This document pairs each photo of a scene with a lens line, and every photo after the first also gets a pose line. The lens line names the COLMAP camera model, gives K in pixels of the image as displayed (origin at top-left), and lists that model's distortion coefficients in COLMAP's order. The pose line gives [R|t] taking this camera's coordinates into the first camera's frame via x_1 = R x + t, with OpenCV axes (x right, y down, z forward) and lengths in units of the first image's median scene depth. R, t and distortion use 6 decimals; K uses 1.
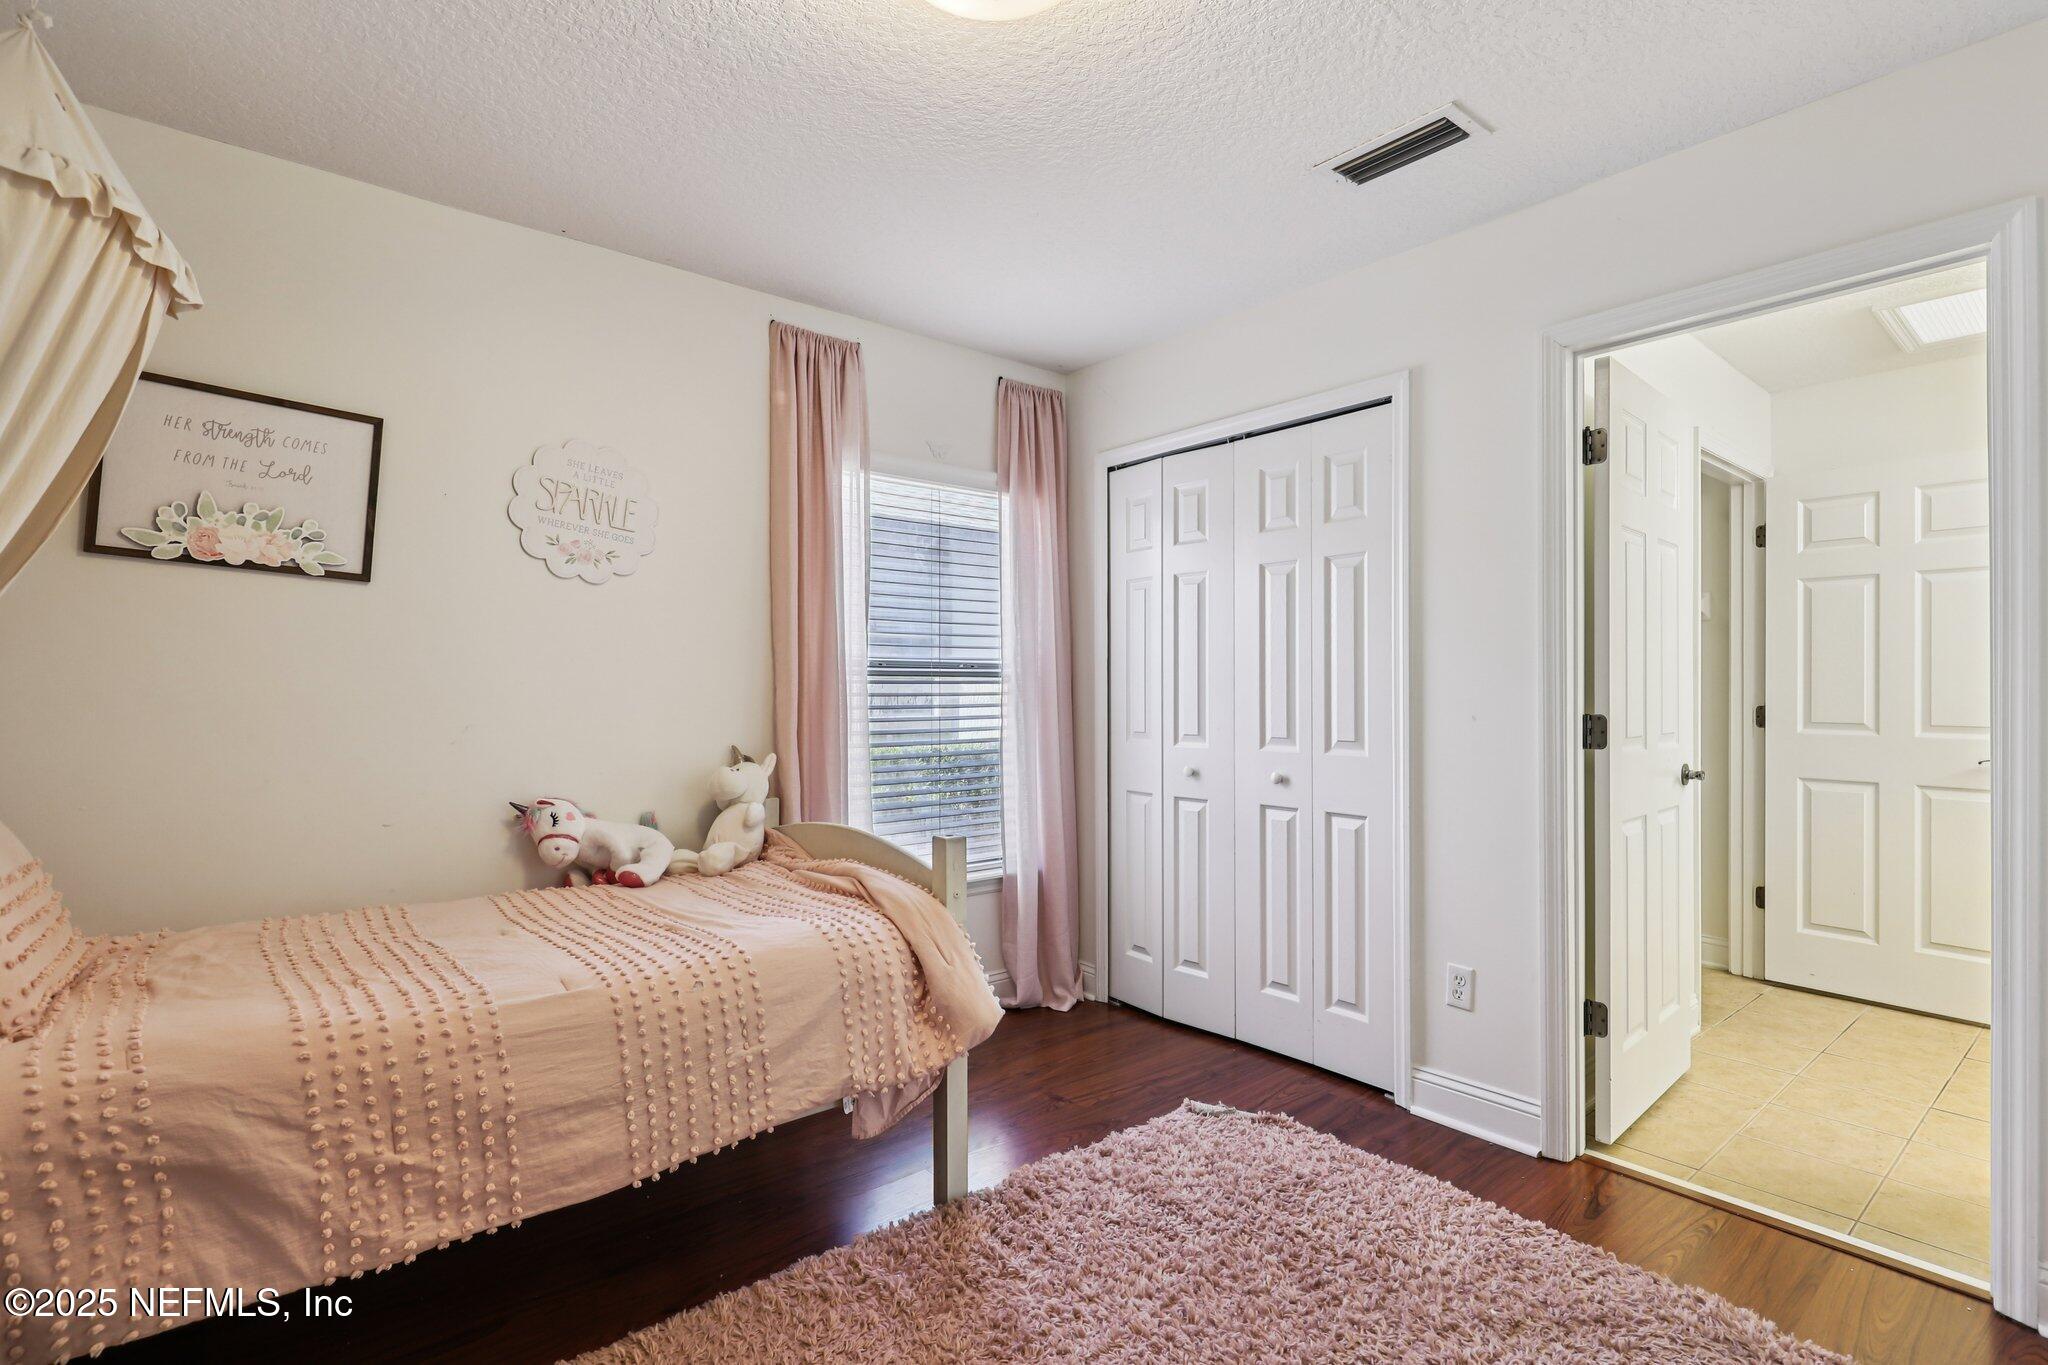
lens RADIAL K [[975.8, 0, 1024.0], [0, 975.8, 682.5], [0, 0, 1]] dist [-0.000665, -0.000141]
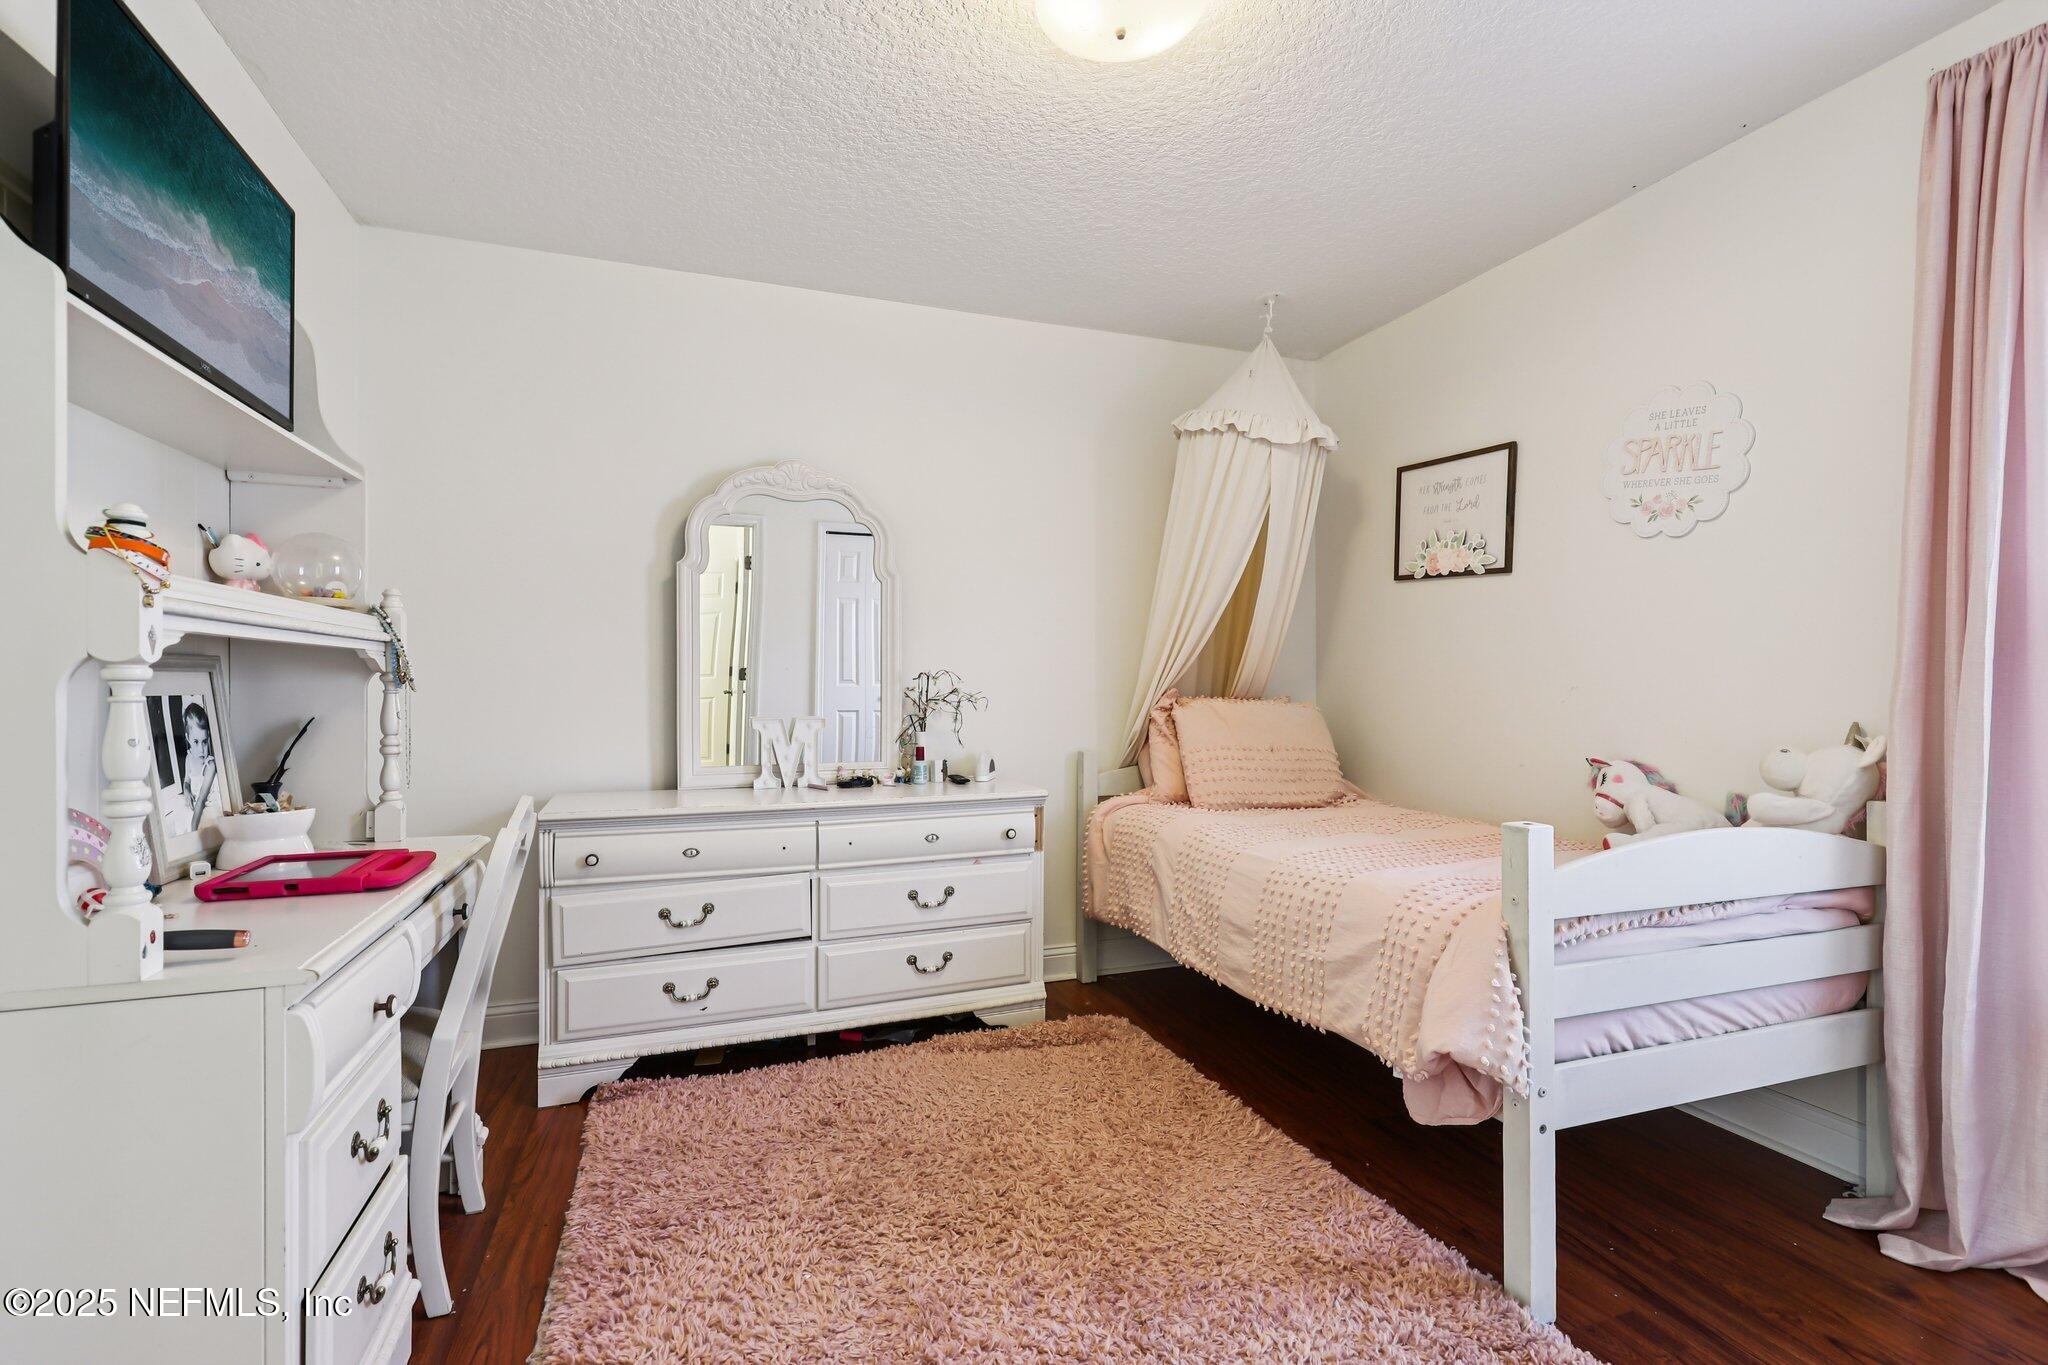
lens RADIAL K [[931.9, 0, 1031.4], [0, 931.9, 692.6], [0, 0, 1]] dist [0.003070, -0.000008]
pose [[-0.339978, 0.002319, -0.940431, 0.715594], [0.002062, 0.999996, 0.001720, 0.052222], [0.940431, -0.001355, -0.339981, 0.861608]]
